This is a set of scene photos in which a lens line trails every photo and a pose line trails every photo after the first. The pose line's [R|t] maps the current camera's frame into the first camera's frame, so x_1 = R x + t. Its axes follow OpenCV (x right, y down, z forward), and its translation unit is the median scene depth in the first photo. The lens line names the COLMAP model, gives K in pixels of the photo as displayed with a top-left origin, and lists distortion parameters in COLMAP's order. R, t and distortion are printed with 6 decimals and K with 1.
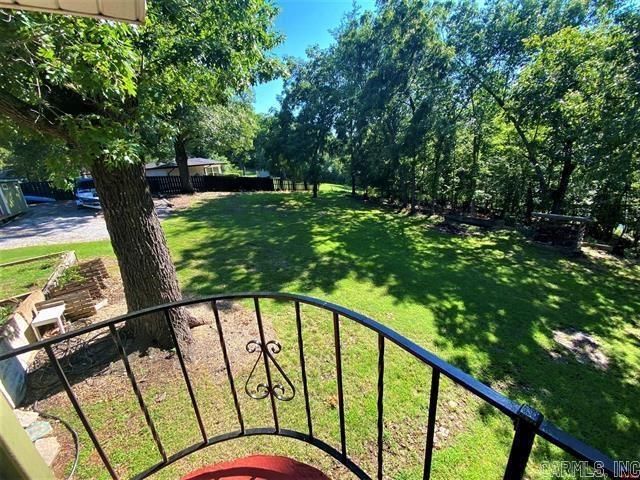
lens RADIAL K [[260.1, 0, 320.0], [0, 260.1, 240.0], [0, 0, 1]] dist [0.021957, -0.022275]
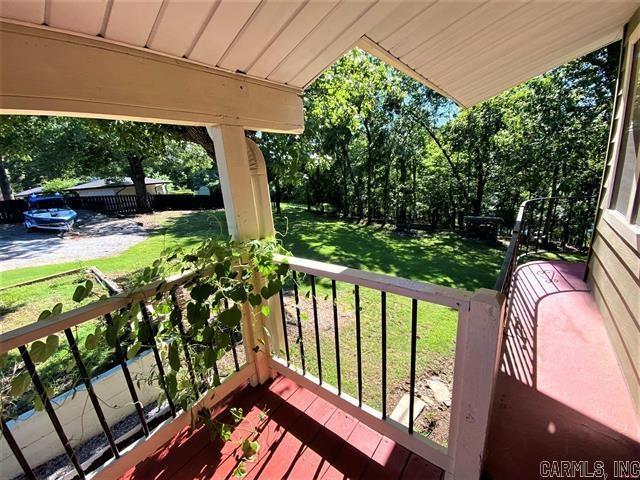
lens RADIAL K [[258.5, 0, 318.4], [0, 258.5, 240.2], [0, 0, 1]] dist [0.029012, -0.024971]
pose [[0.968715, -0.057251, 0.241482, -0.199988], [0.074216, 0.995329, -0.061746, 0.036428], [-0.236819, 0.077736, 0.968439, -0.077256]]
